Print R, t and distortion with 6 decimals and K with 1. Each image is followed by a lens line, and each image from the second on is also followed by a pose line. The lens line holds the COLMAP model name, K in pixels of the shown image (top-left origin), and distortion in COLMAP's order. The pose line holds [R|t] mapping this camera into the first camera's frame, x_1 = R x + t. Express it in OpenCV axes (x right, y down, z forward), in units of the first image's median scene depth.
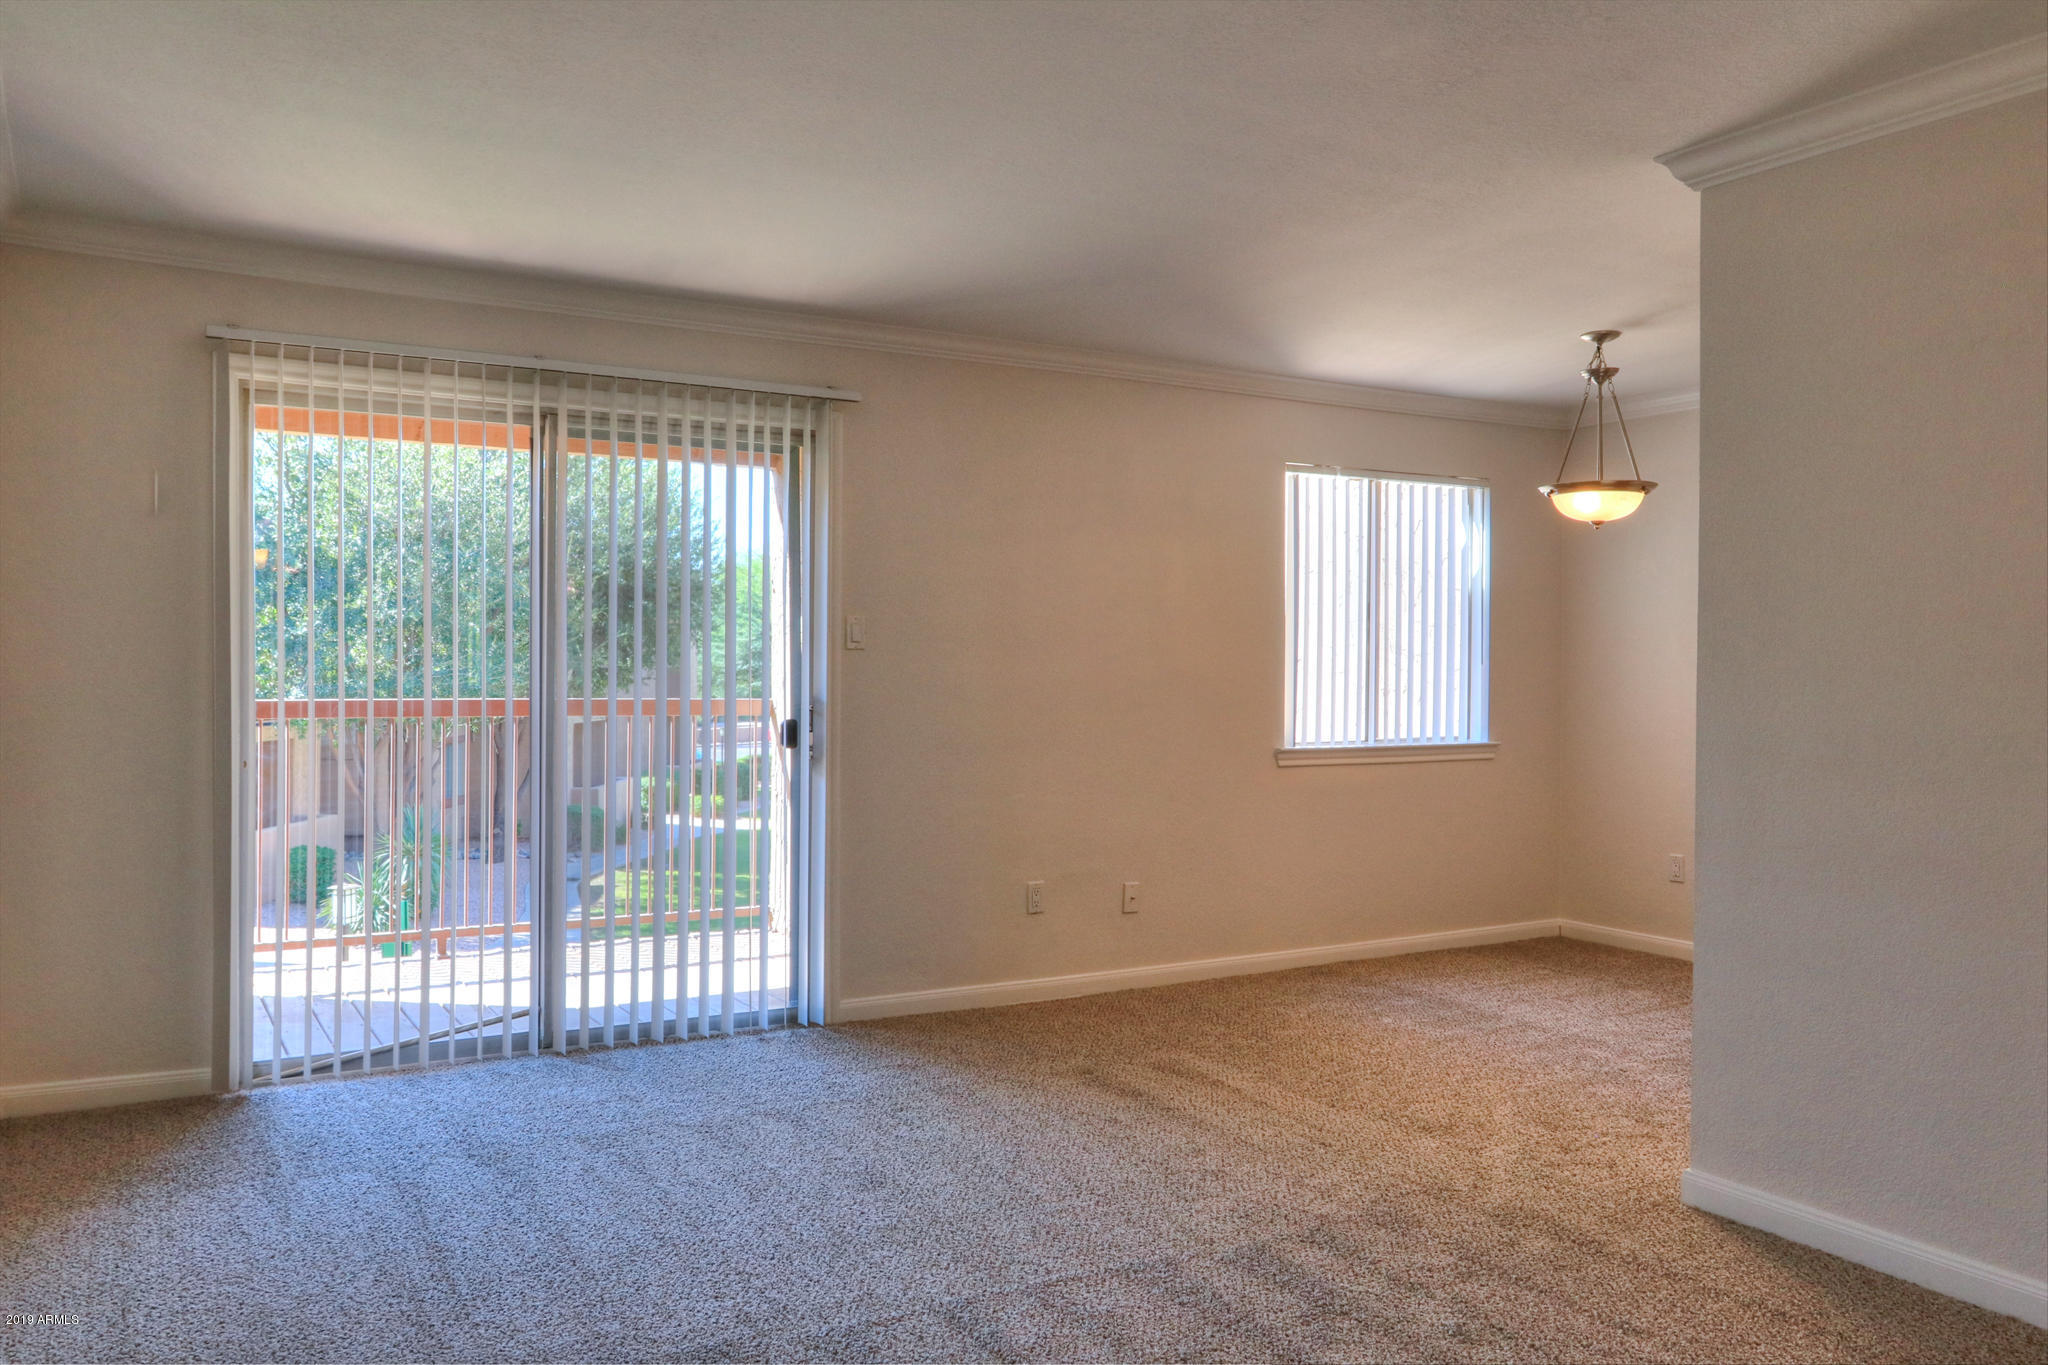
lens RADIAL K [[1579.0, 0, 1018.7], [0, 1579.0, 670.9], [0, 0, 1]] dist [-0.025183, 0.034098]
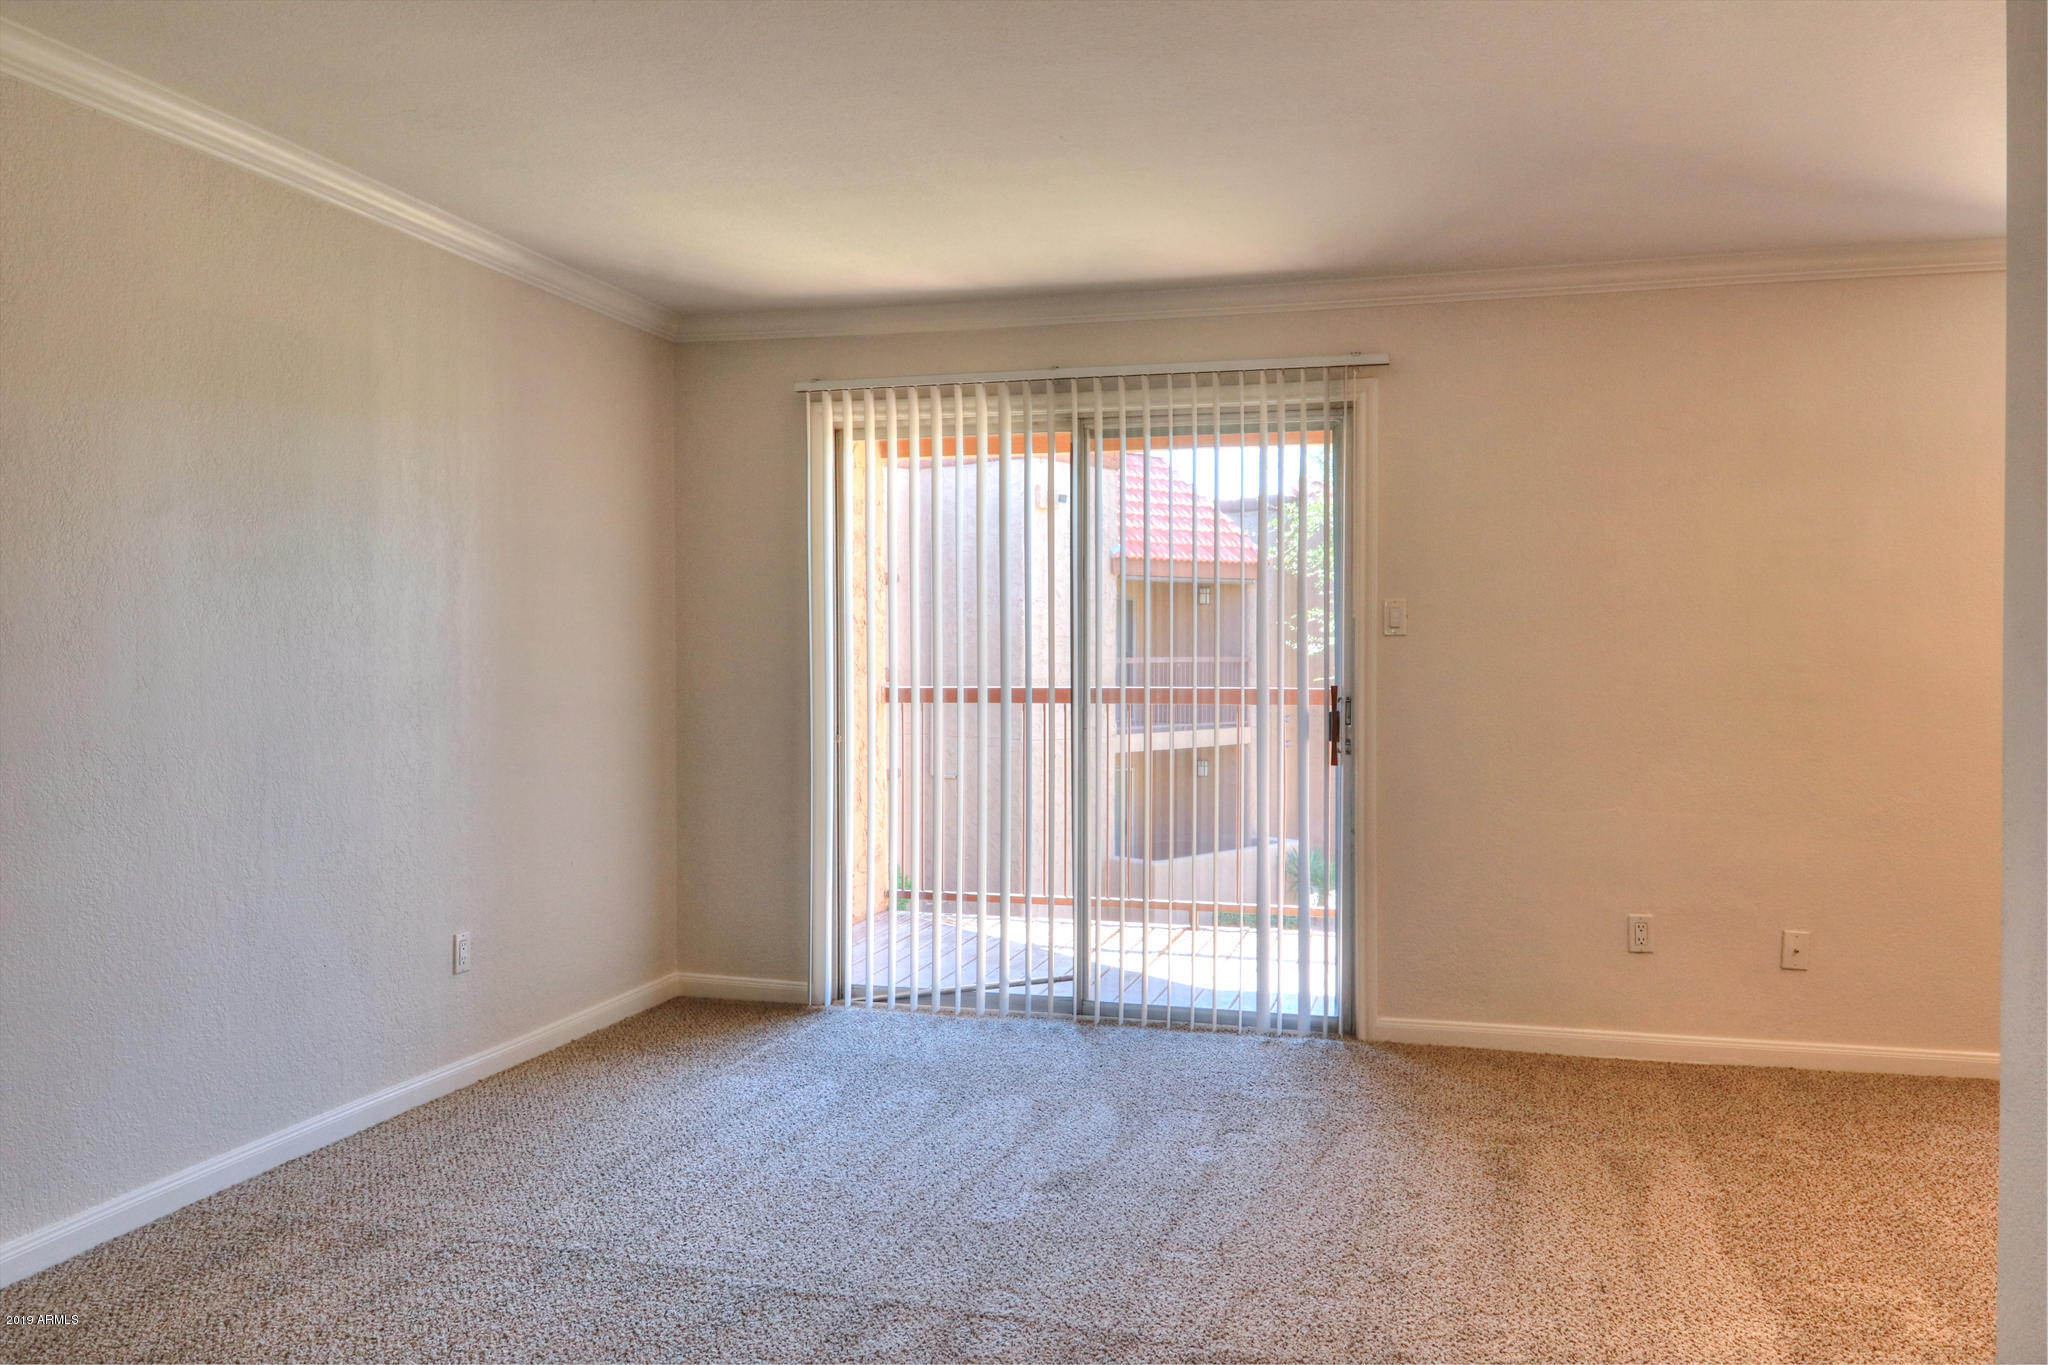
lens RADIAL K [[1557.7, 0, 997.0], [0, 1557.7, 684.3], [0, 0, 1]] dist [-0.029607, 0.005076]
pose [[0.689345, 0.005094, -0.724415, 0.418490], [0.002879, 0.999948, 0.009771, 0.005254], [0.724427, -0.008821, 0.689295, 0.231233]]
